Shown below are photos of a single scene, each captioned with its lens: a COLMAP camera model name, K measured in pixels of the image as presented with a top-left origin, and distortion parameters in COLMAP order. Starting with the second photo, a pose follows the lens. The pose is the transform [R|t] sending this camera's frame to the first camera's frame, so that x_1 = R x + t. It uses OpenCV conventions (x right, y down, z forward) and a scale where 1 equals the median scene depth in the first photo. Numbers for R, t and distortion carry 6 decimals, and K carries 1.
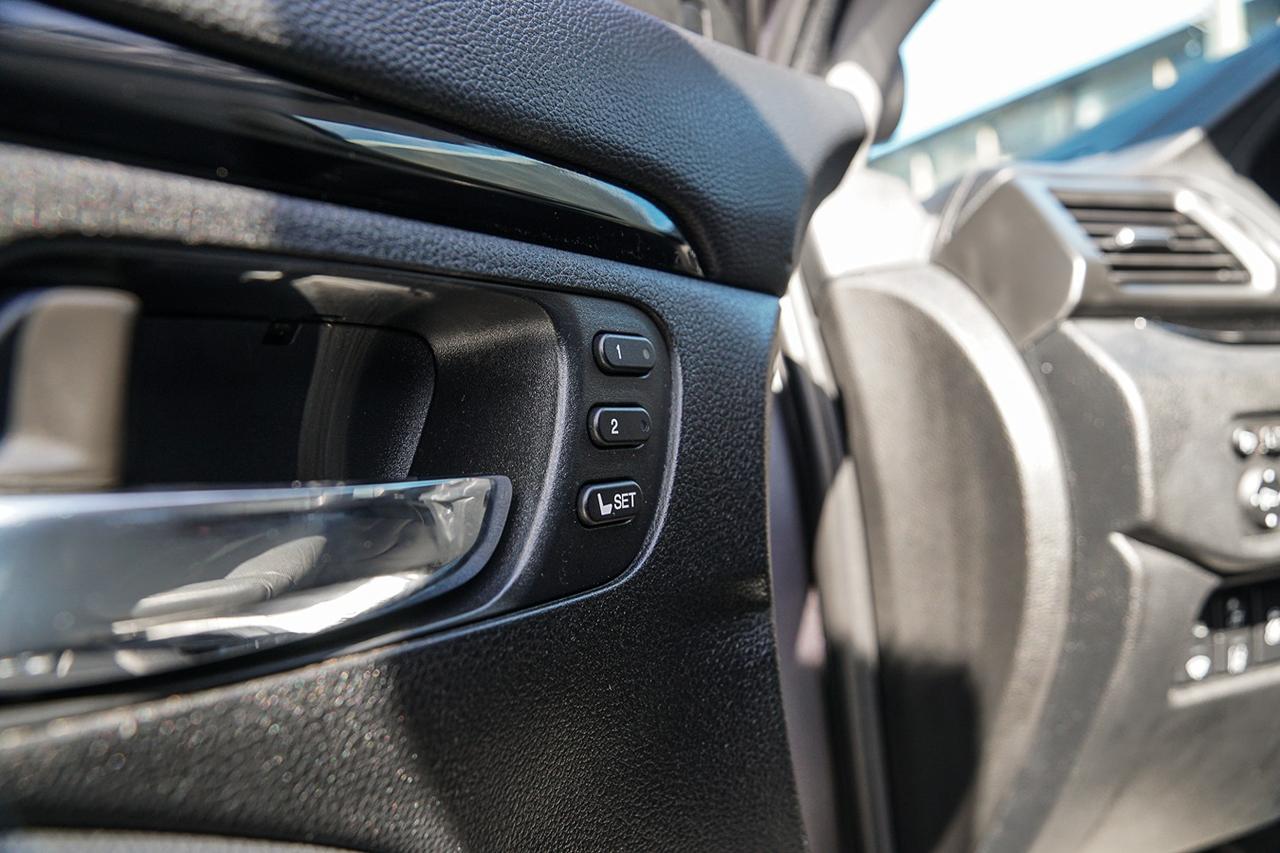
lens RADIAL K [[1003.9, 0, 640.0], [0, 1003.9, 426.5], [0, 0, 1]] dist [-0.158564, 0.143341]
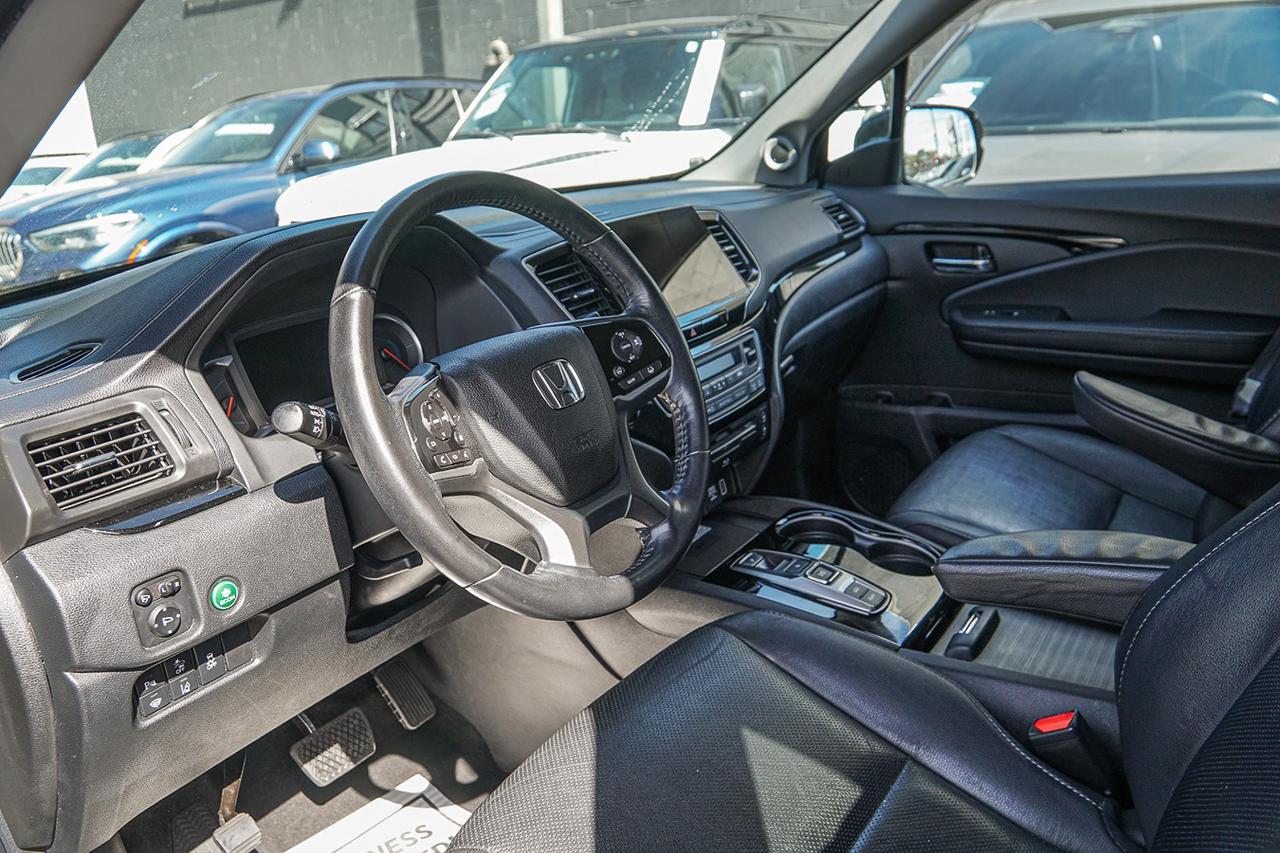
lens RADIAL K [[1003.9, 0, 640.0], [0, 1003.9, 426.5], [0, 0, 1]] dist [-0.158564, 0.143341]
pose [[0.834135, -0.164078, 0.526591, 0.476548], [0.025138, 0.965045, 0.260874, -0.699369], [-0.550987, -0.204367, 0.809103, -0.848000]]
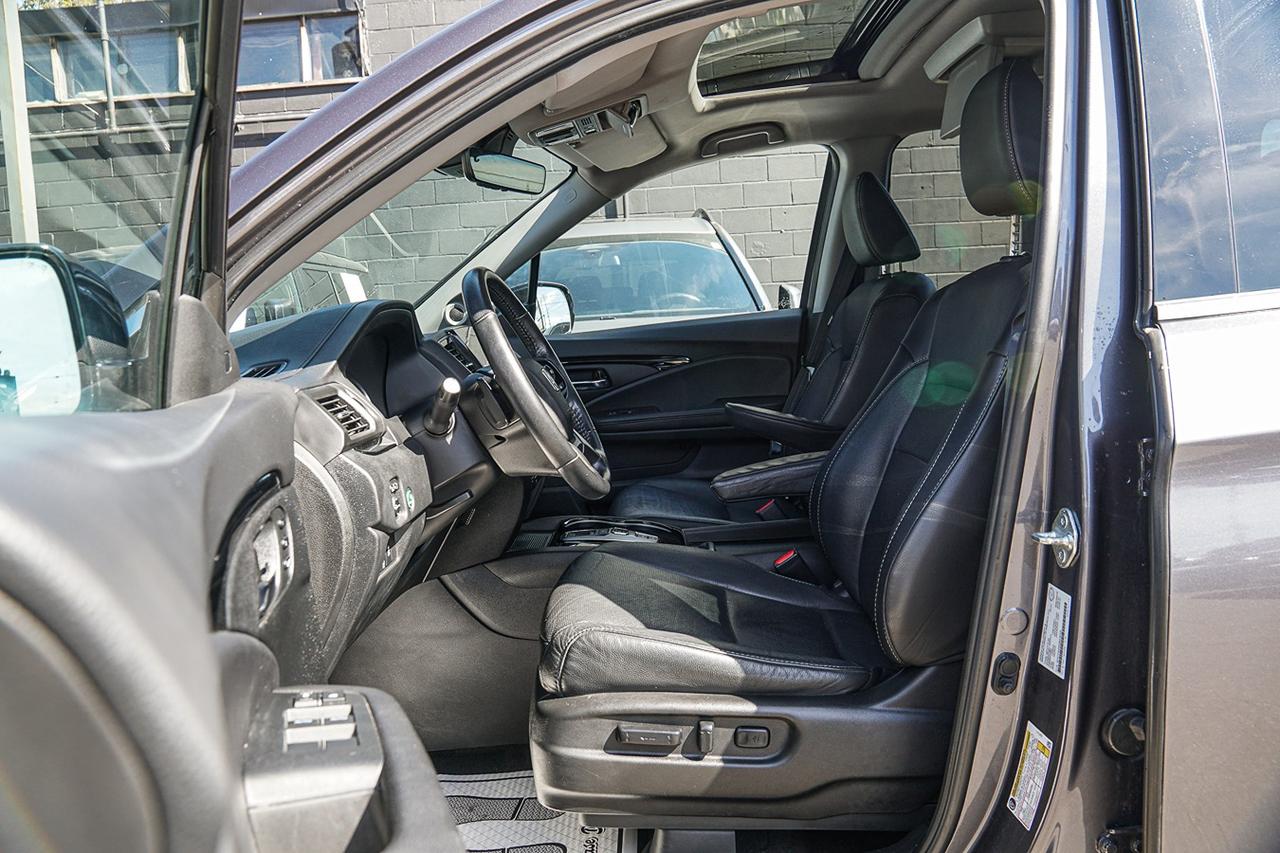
lens RADIAL K [[1003.9, 0, 640.0], [0, 1003.9, 426.5], [0, 0, 1]] dist [-0.158564, 0.143341]
pose [[0.398989, -0.071398, 0.914172, -1.755219], [0.051342, 0.997139, 0.055470, -0.291328], [-0.915517, 0.024803, 0.401514, -0.882532]]
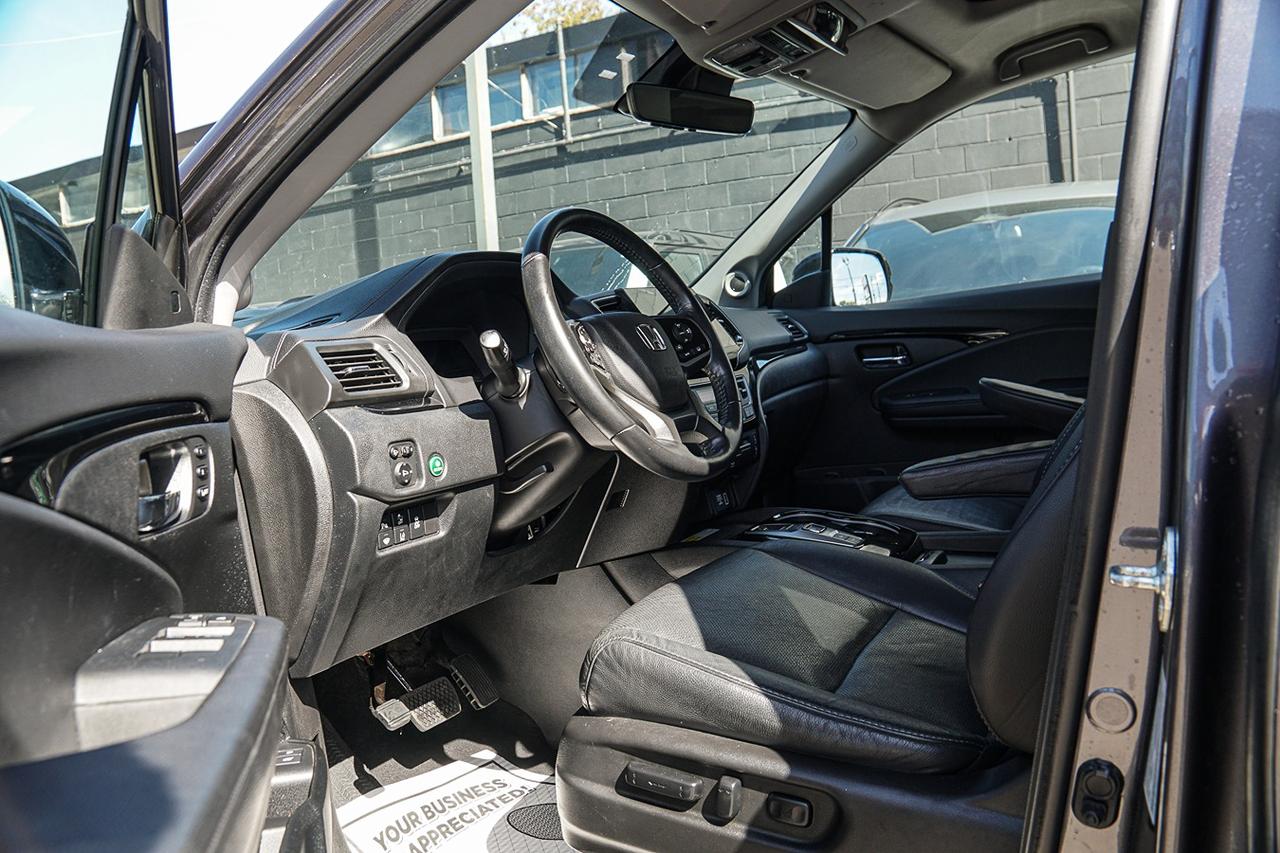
lens RADIAL K [[1003.9, 0, 640.0], [0, 1003.9, 426.5], [0, 0, 1]] dist [-0.158564, 0.143341]
pose [[0.779689, -0.057095, 0.623558, -0.517274], [0.045880, 0.998367, 0.034046, -0.110876], [-0.624483, 0.002064, 0.781035, -1.474275]]
